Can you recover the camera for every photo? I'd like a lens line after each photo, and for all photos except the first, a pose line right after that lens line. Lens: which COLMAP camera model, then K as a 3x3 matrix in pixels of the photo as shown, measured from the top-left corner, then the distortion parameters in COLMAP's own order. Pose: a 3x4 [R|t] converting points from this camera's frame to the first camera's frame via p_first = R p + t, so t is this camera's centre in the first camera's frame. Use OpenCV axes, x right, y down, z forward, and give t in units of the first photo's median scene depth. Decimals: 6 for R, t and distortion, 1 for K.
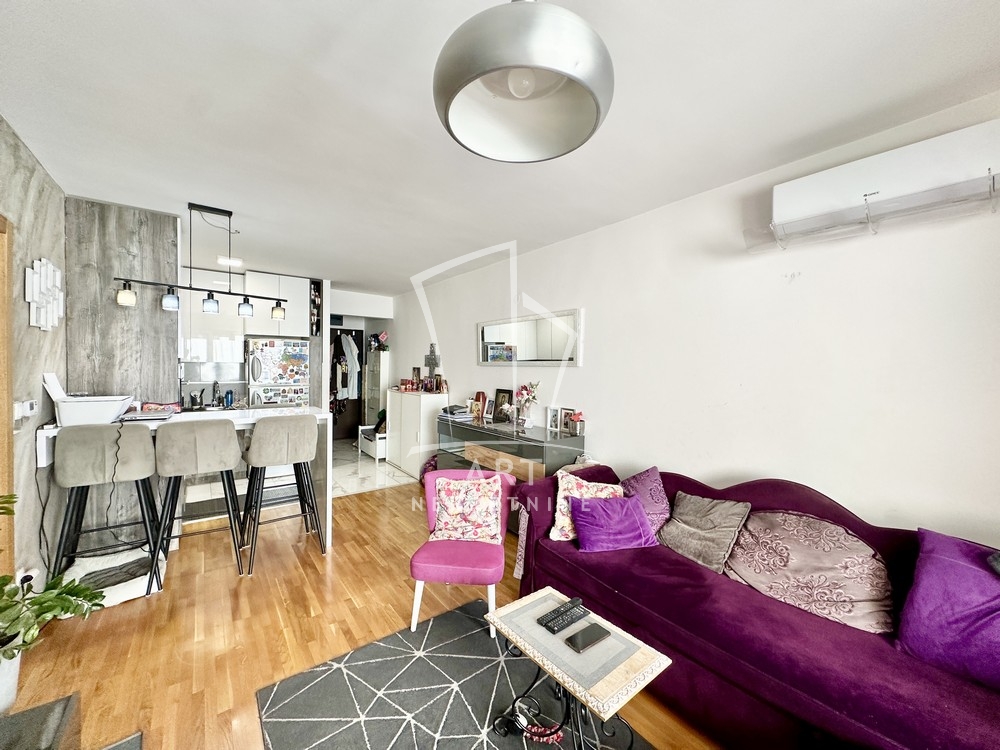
lens RADIAL K [[395.2, 0, 500.4], [0, 395.2, 374.3], [0, 0, 1]] dist [-0.003031, 0.000178]
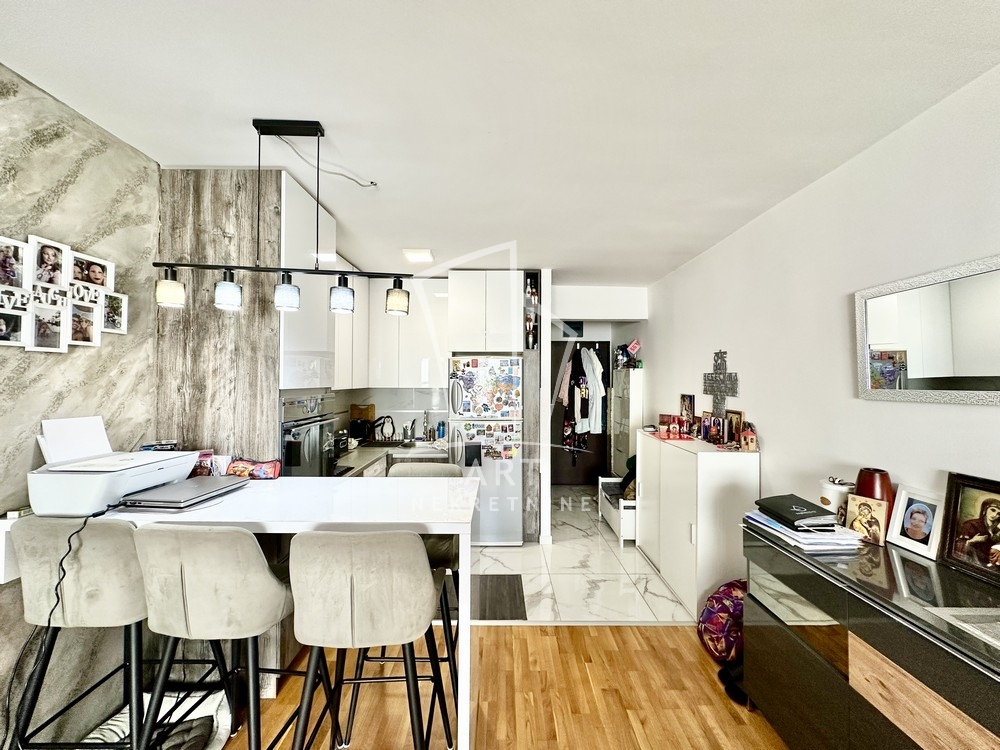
lens RADIAL K [[395.2, 0, 500.4], [0, 395.2, 374.5], [0, 0, 1]] dist [-0.003031, 0.000178]
pose [[0.796752, -0.019689, -0.603985, -0.093701], [-0.006696, 0.999120, -0.041402, -0.025070], [0.604269, 0.037031, 0.795919, 0.432776]]
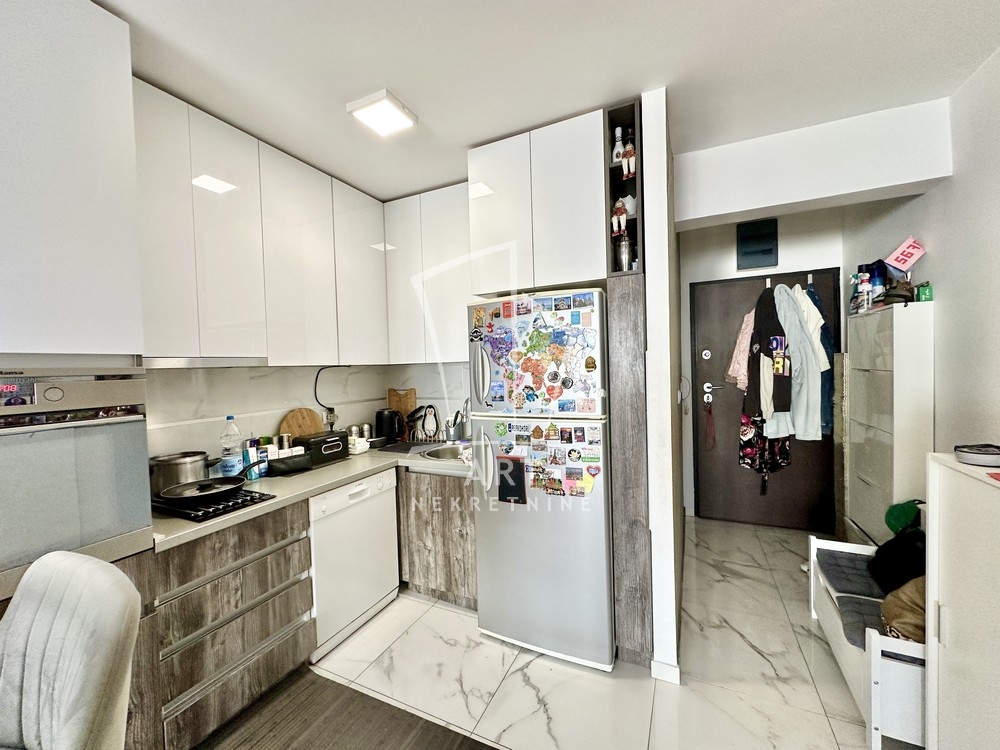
lens RADIAL K [[395.2, 0, 501.0], [0, 395.2, 374.6], [0, 0, 1]] dist [-0.003031, 0.000178]
pose [[0.452679, -0.010849, -0.891607, -0.229897], [0.015049, 0.999877, -0.004525, -0.010701], [0.891546, -0.011370, 0.452787, 0.798129]]
